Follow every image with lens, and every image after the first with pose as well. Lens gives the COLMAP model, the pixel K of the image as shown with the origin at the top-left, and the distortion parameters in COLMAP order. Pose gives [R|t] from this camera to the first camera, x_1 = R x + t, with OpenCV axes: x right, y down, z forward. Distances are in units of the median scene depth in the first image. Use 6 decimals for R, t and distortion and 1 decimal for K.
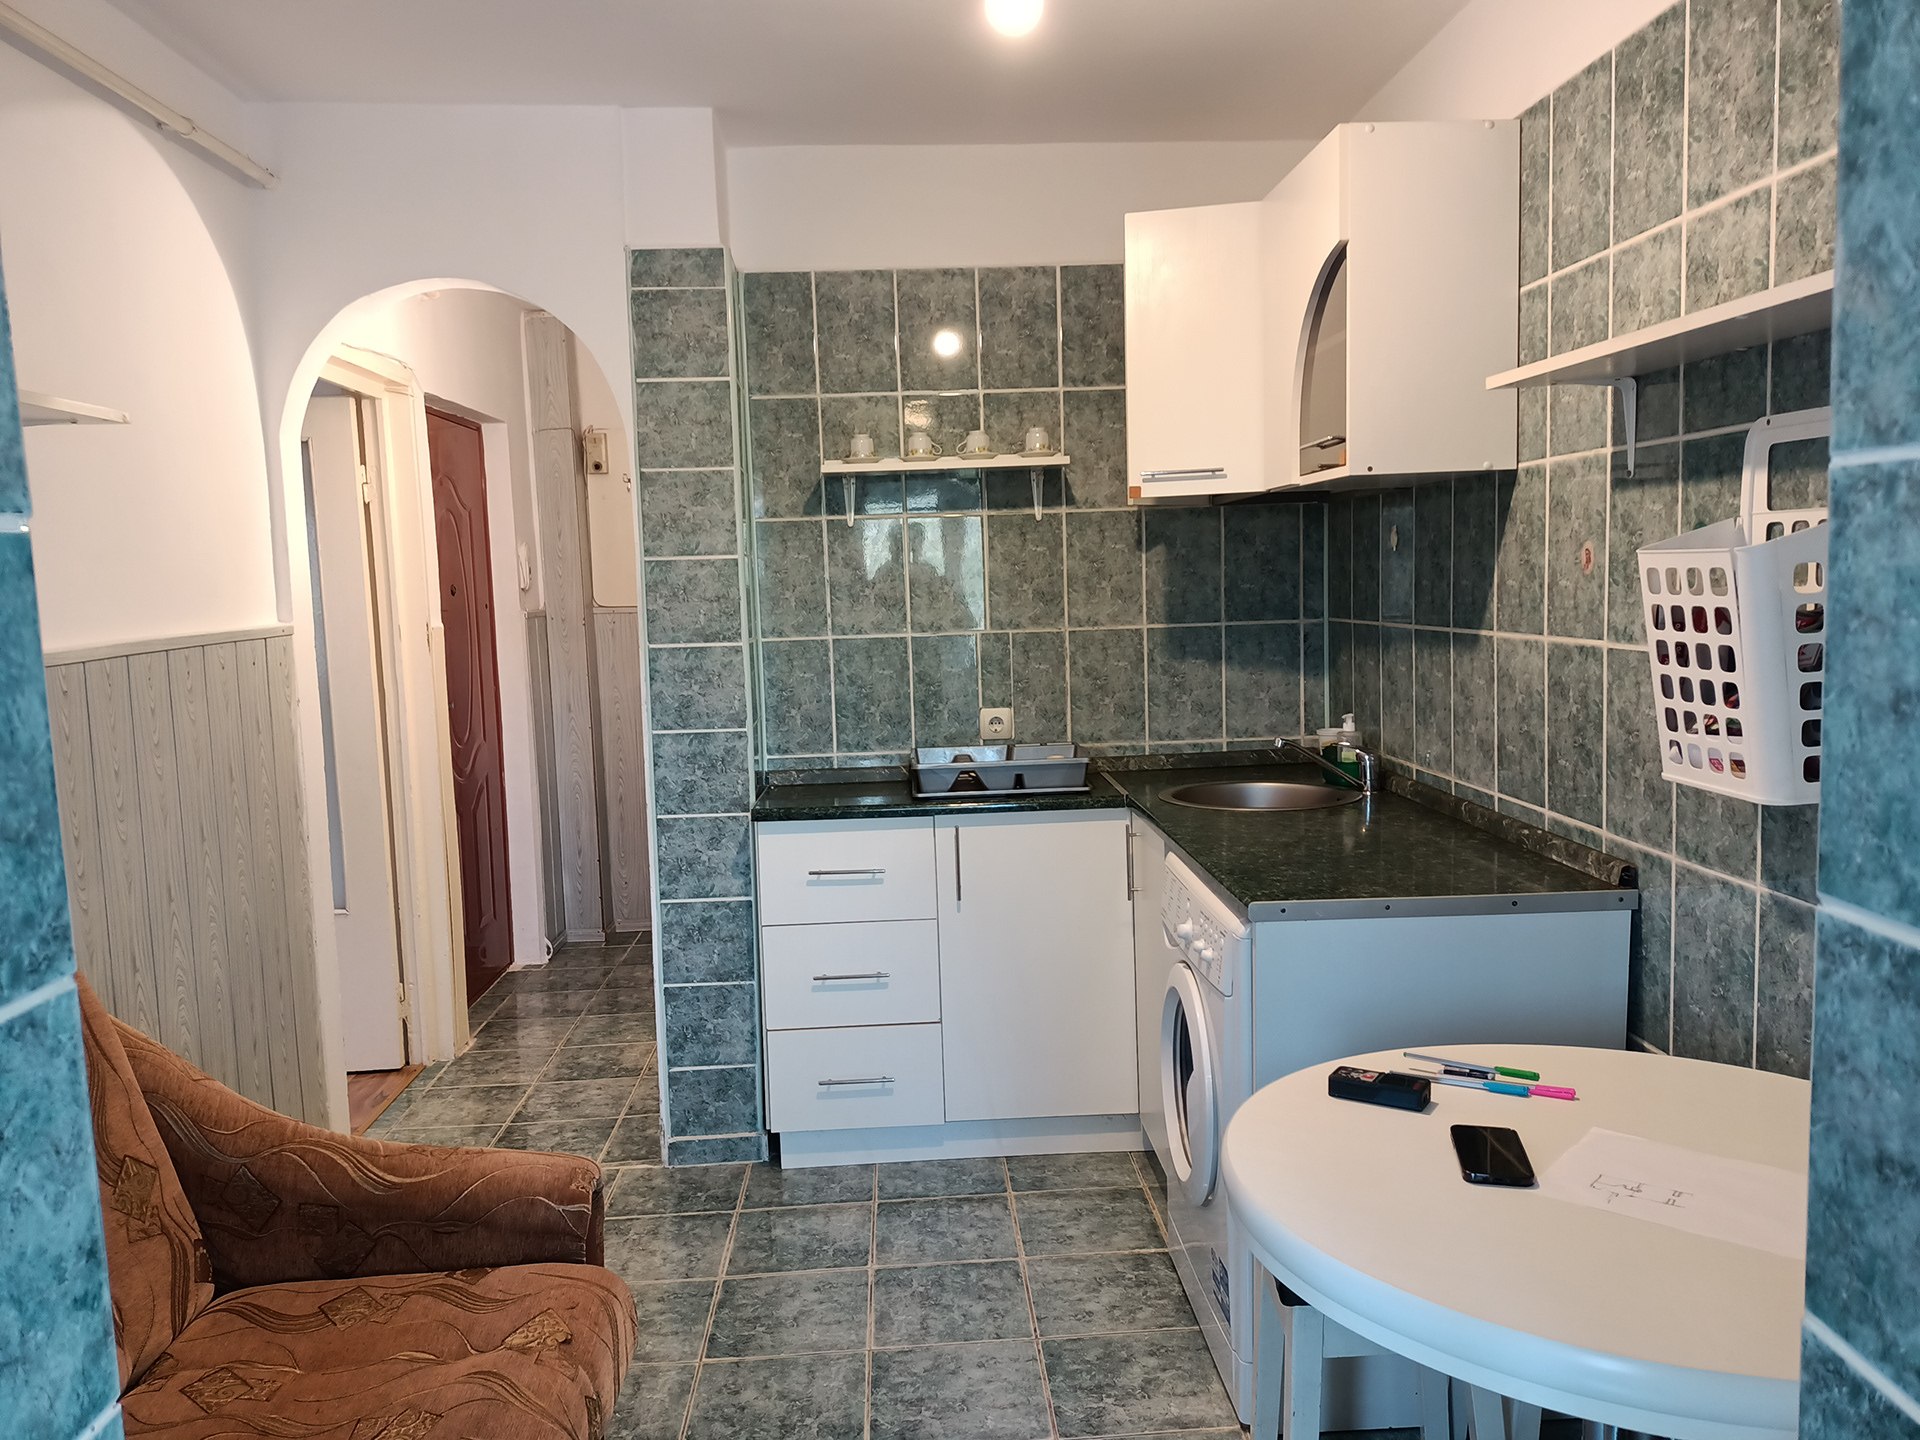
lens RADIAL K [[1427.5, 0, 954.5], [0, 1427.5, 723.1], [0, 0, 1]] dist [0.036505, -0.042768]
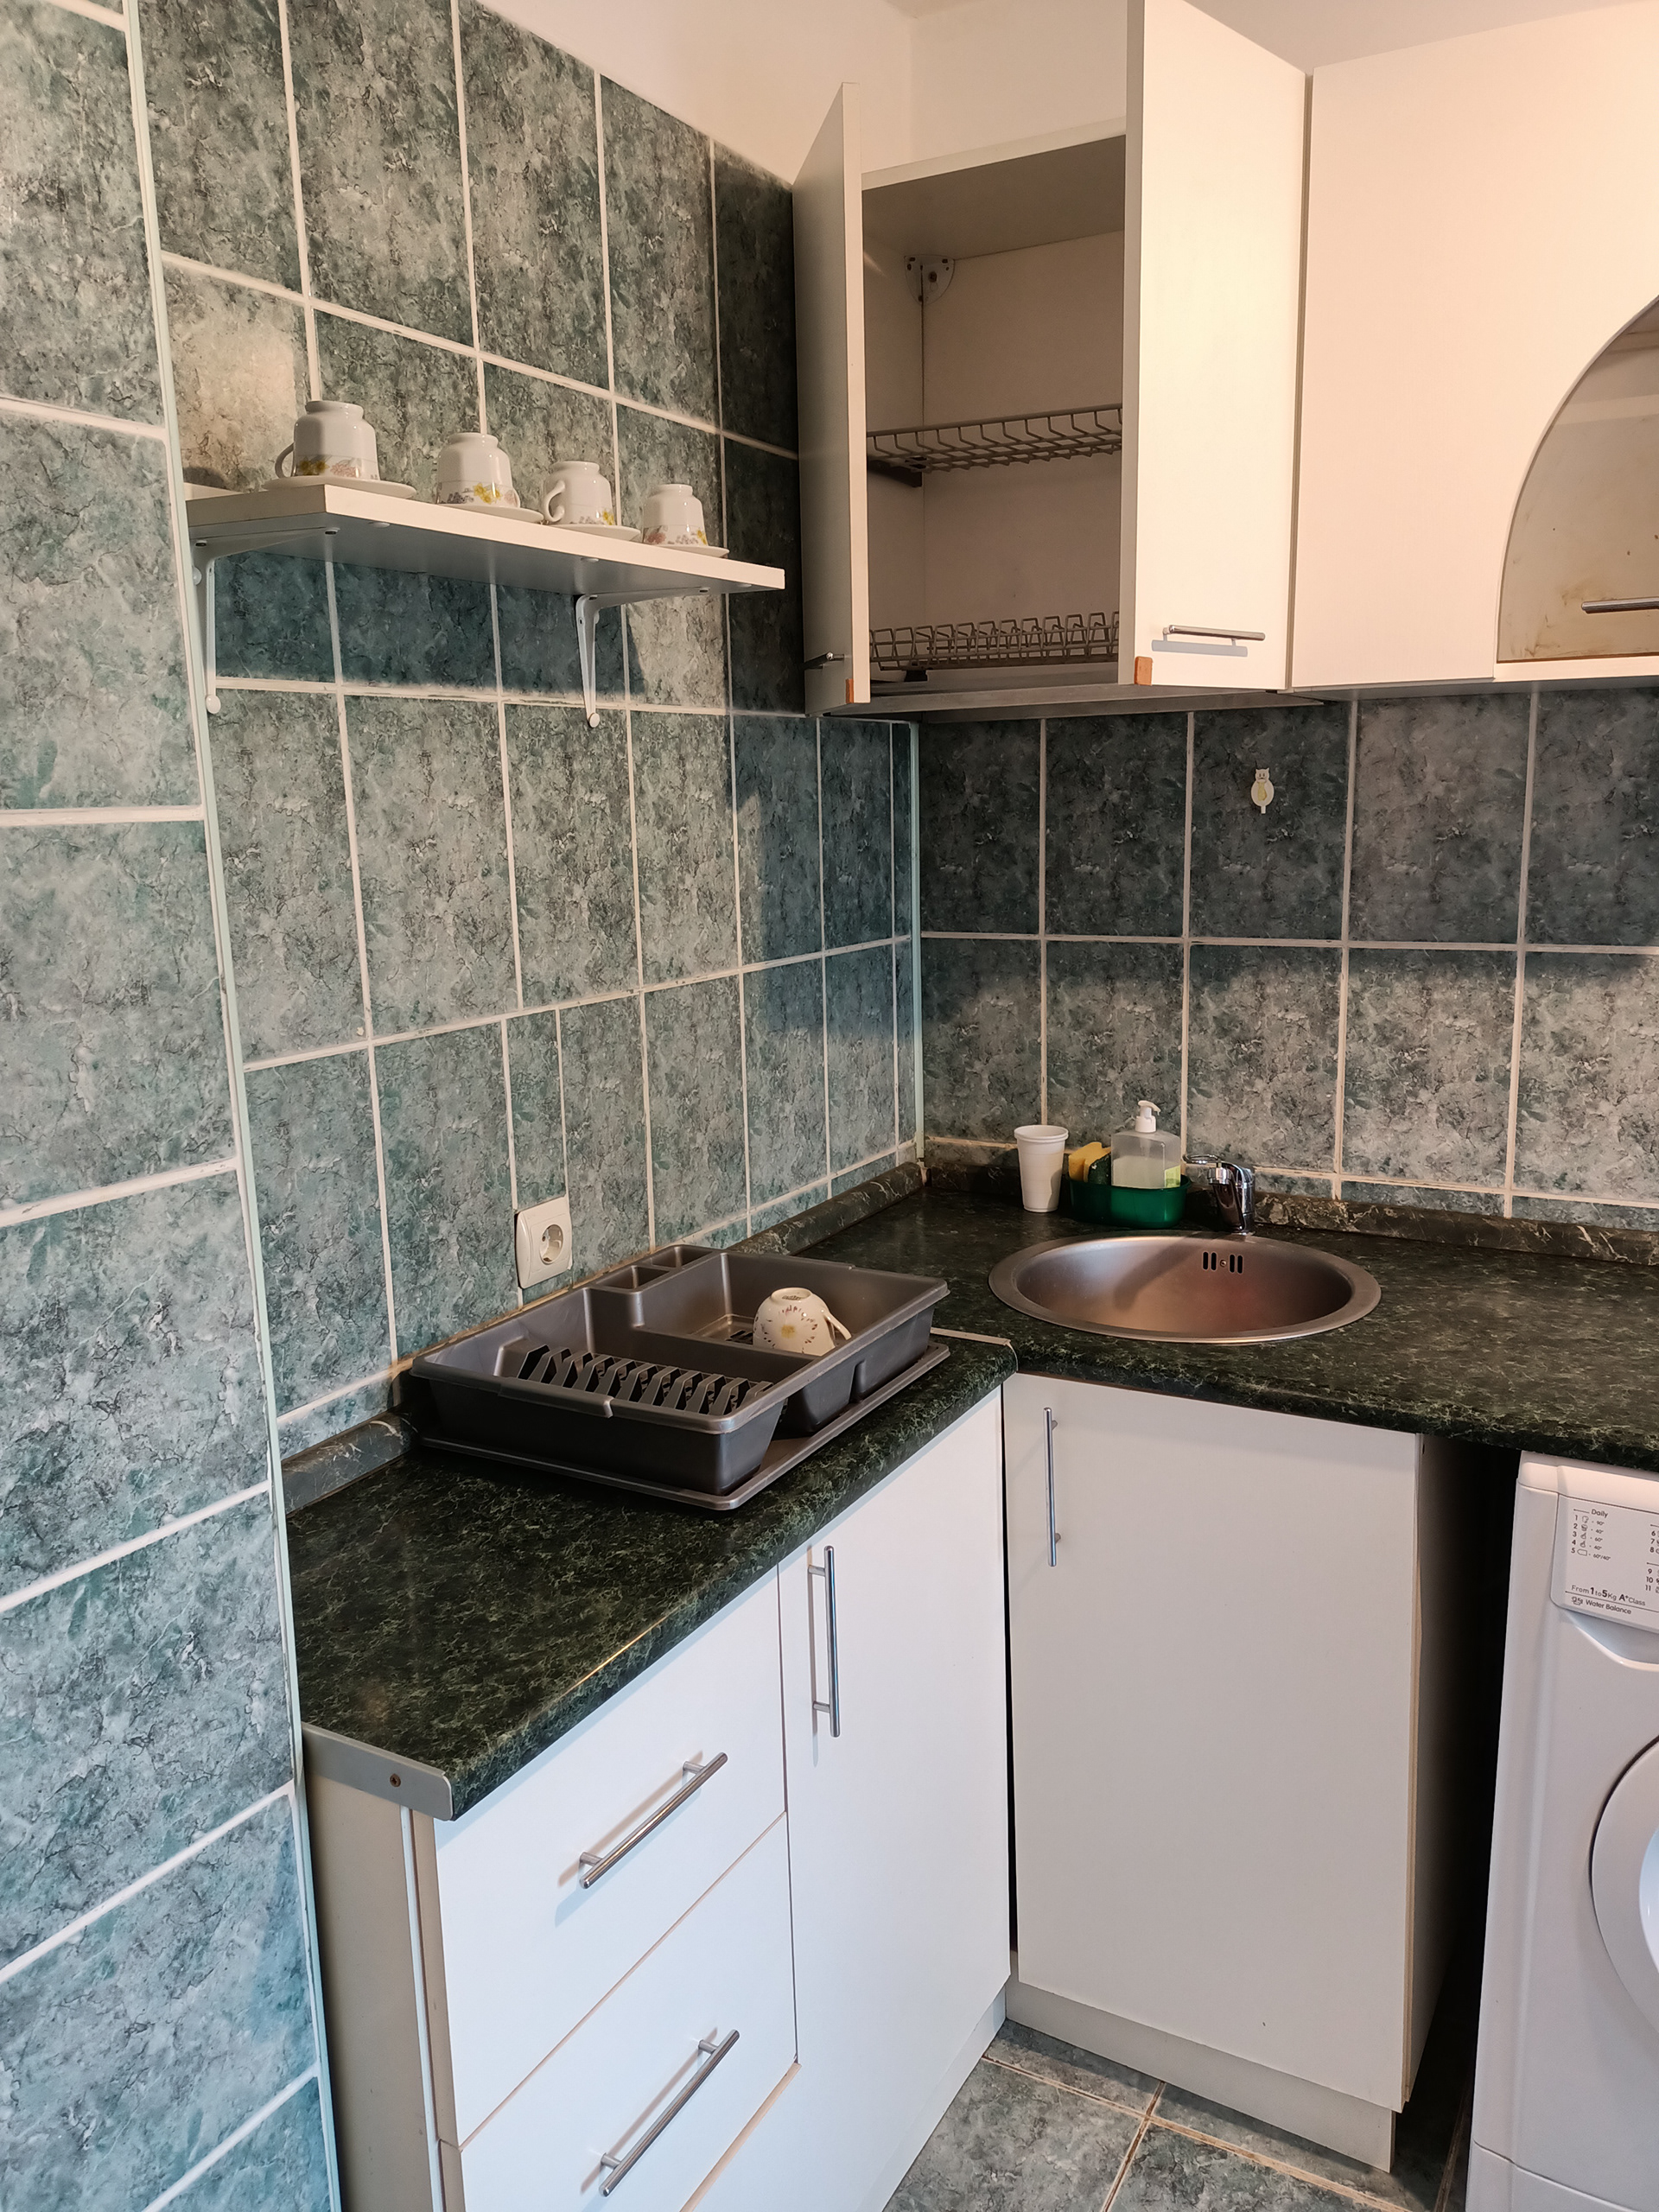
lens RADIAL K [[1644.6, 0, 839.6], [0, 1644.6, 1105.6], [0, 0, 1]] dist [0.036505, -0.042768]
pose [[0.512113, -0.143012, 0.846929, -0.313620], [0.090367, 0.989540, 0.112451, -0.081883], [-0.854151, 0.018947, 0.519679, 0.699960]]
